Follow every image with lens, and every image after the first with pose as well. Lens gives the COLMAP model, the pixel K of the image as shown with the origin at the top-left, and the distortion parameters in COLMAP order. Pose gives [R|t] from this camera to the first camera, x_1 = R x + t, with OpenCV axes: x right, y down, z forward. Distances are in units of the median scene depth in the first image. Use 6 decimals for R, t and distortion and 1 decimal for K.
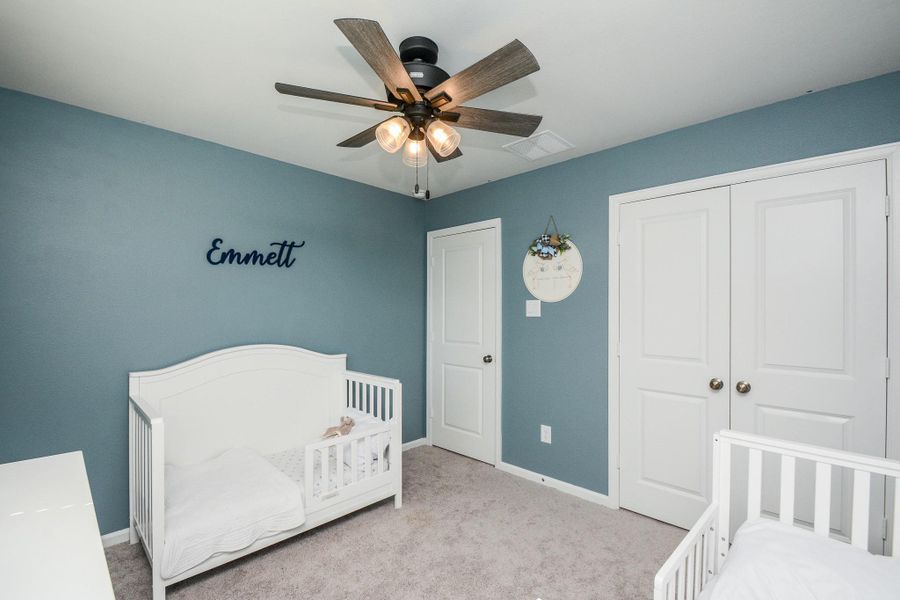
lens RADIAL K [[399.7, 0, 450.0], [0, 399.7, 305.0], [0, 0, 1]] dist [0.002096, -0.010752]
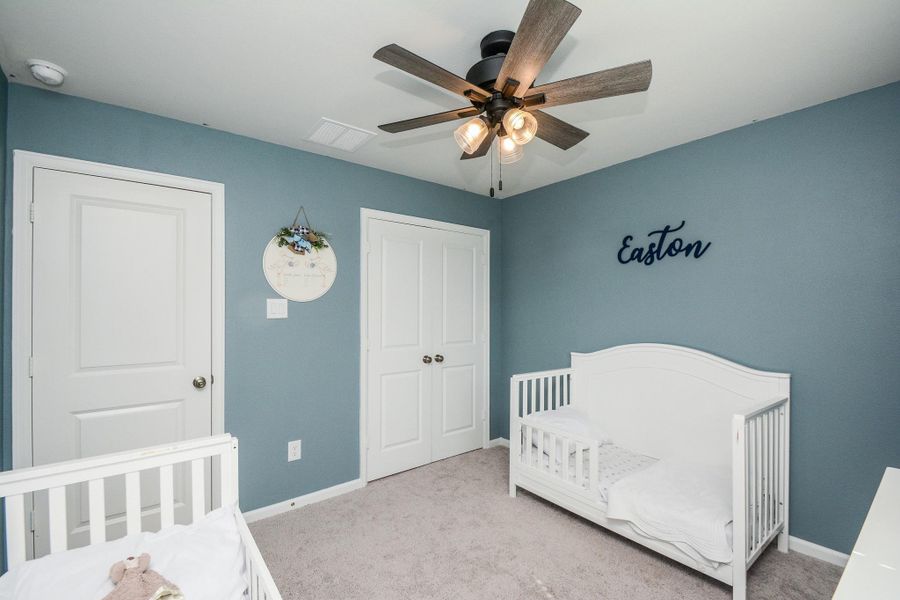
lens RADIAL K [[391.3, 0, 445.1], [0, 391.3, 306.0], [0, 0, 1]] dist [0.012853, -0.016510]
pose [[0.126703, 0.007243, 0.991914, -0.593922], [-0.005750, 0.999962, -0.006567, 0.006843], [-0.991924, -0.004871, 0.126740, 0.572307]]
